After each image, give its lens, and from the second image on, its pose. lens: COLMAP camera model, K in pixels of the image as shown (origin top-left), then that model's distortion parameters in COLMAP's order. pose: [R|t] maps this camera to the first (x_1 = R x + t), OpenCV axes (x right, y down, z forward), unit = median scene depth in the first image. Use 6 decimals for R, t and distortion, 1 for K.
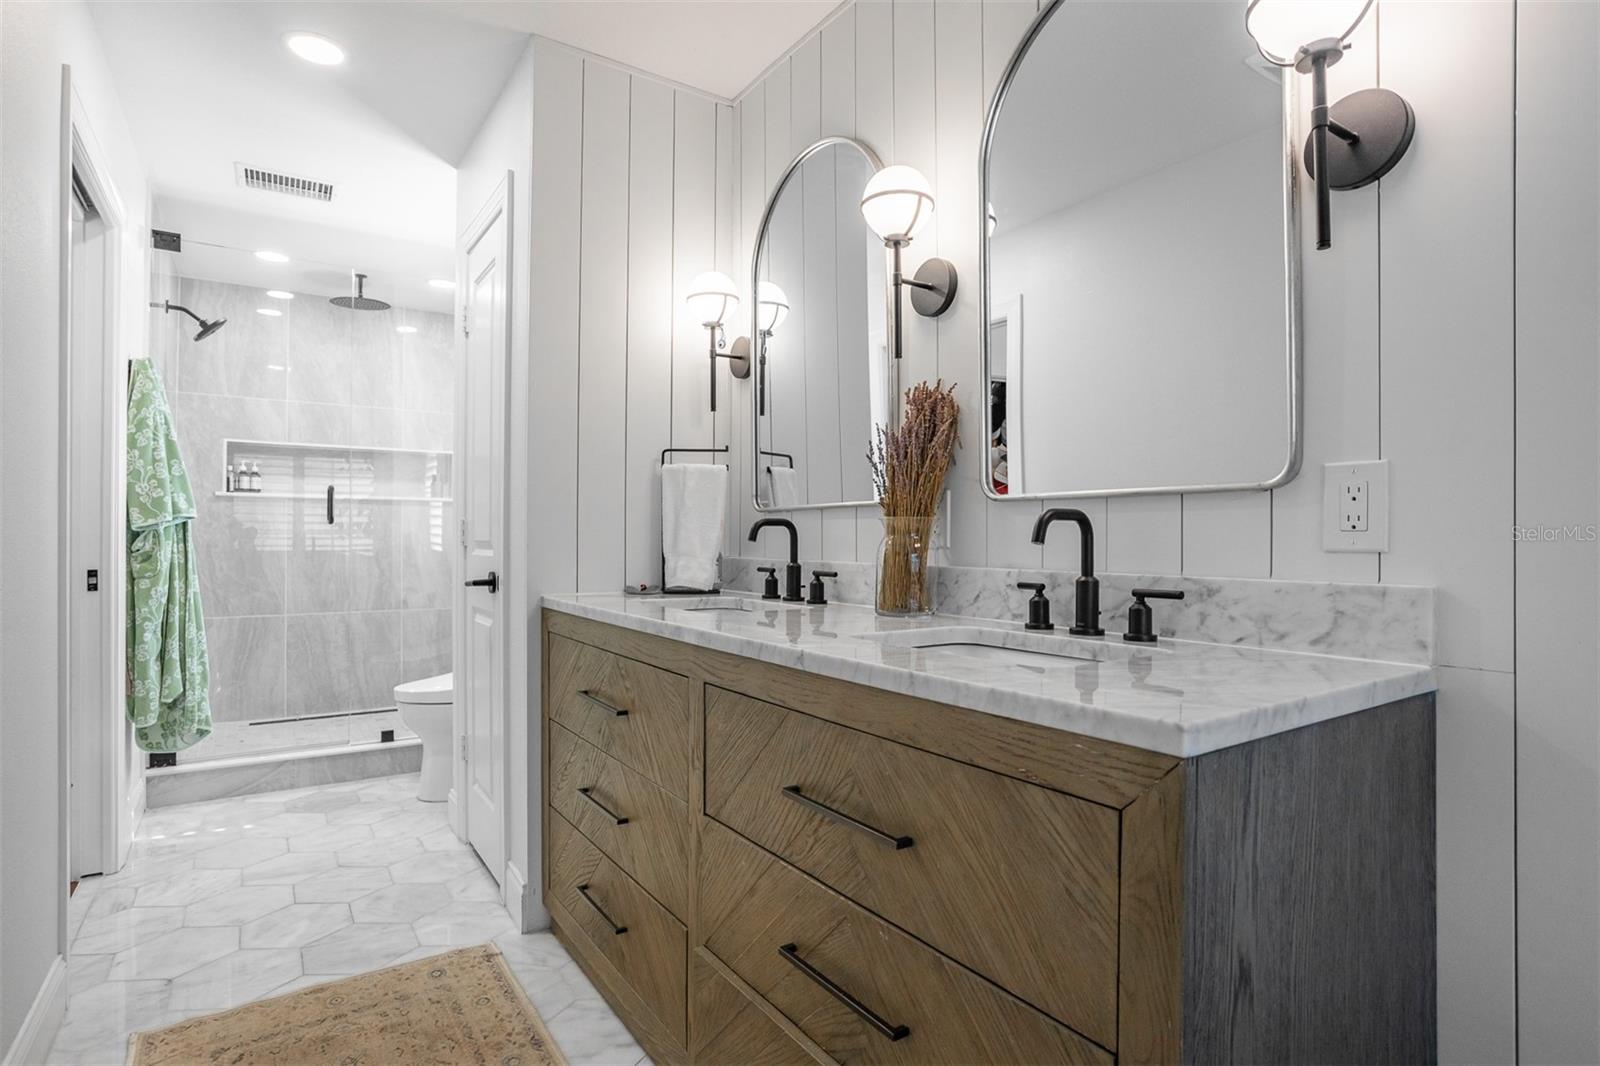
lens RADIAL K [[793.8, 0, 806.0], [0, 793.8, 522.7], [0, 0, 1]] dist [-0.038402, 0.015686]
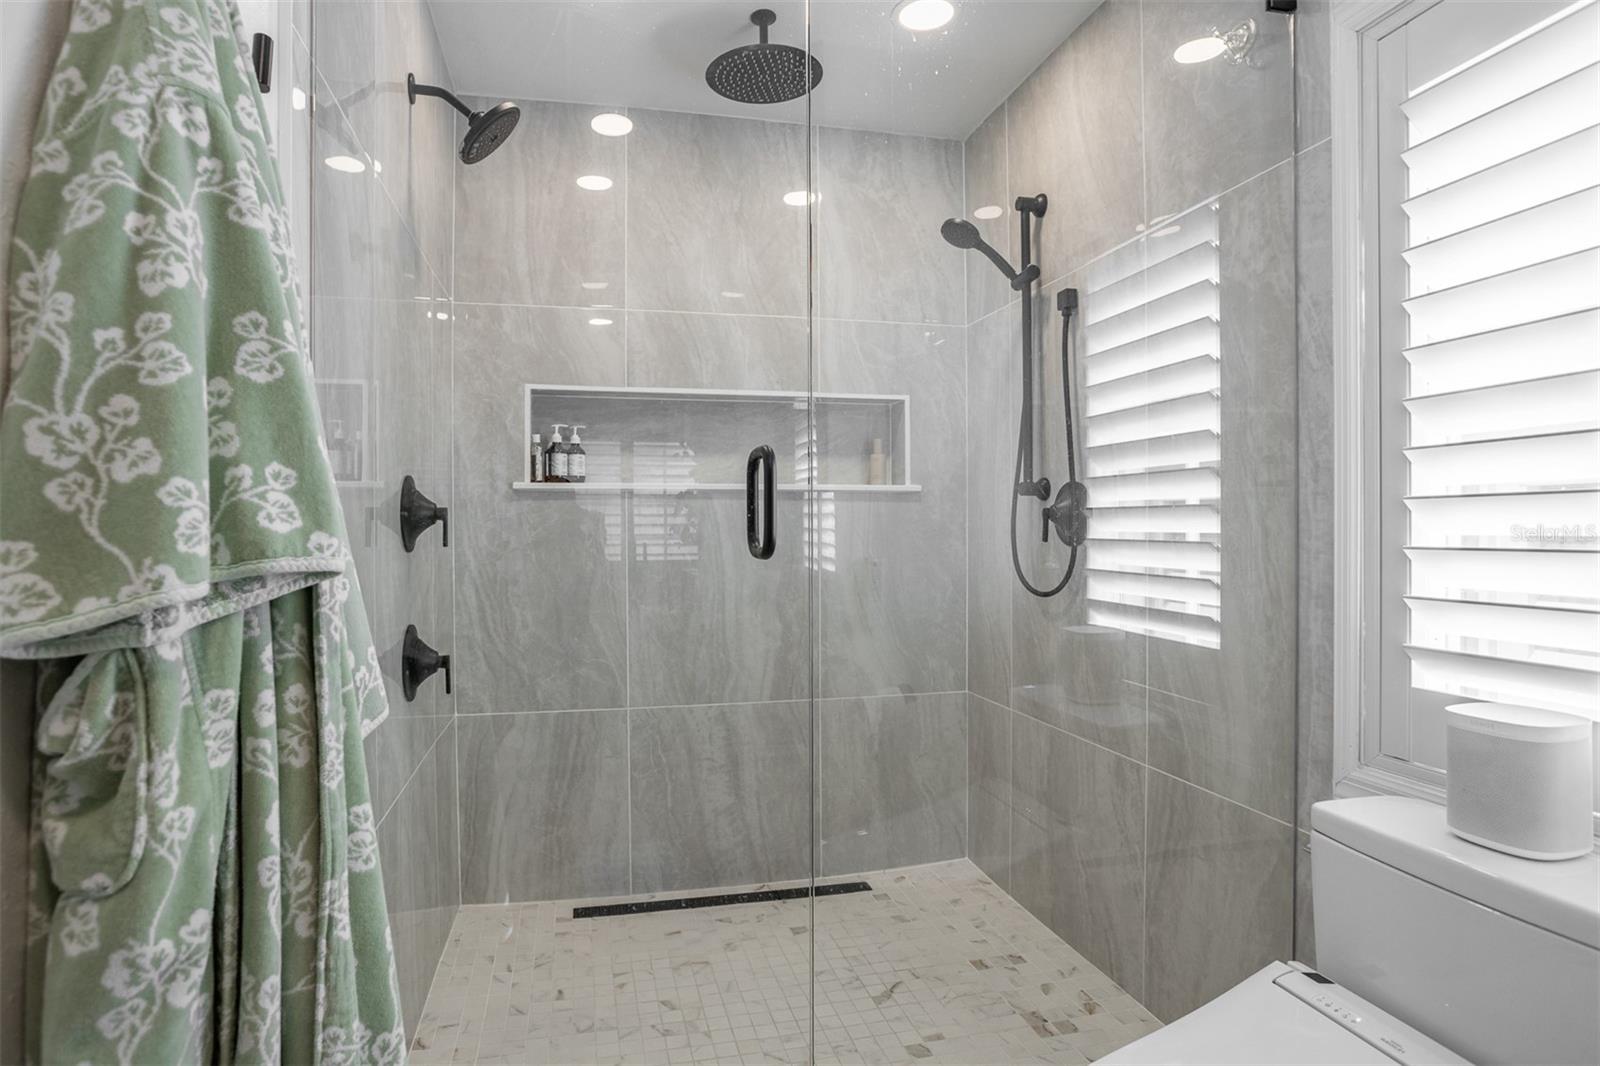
lens RADIAL K [[793.8, 0, 798.9], [0, 793.8, 520.8], [0, 0, 1]] dist [-0.038402, 0.015686]
pose [[0.941124, -0.008393, -0.337957, -0.380581], [0.011498, 0.999908, 0.007187, -0.014089], [0.337866, -0.010650, 0.941134, 0.544328]]
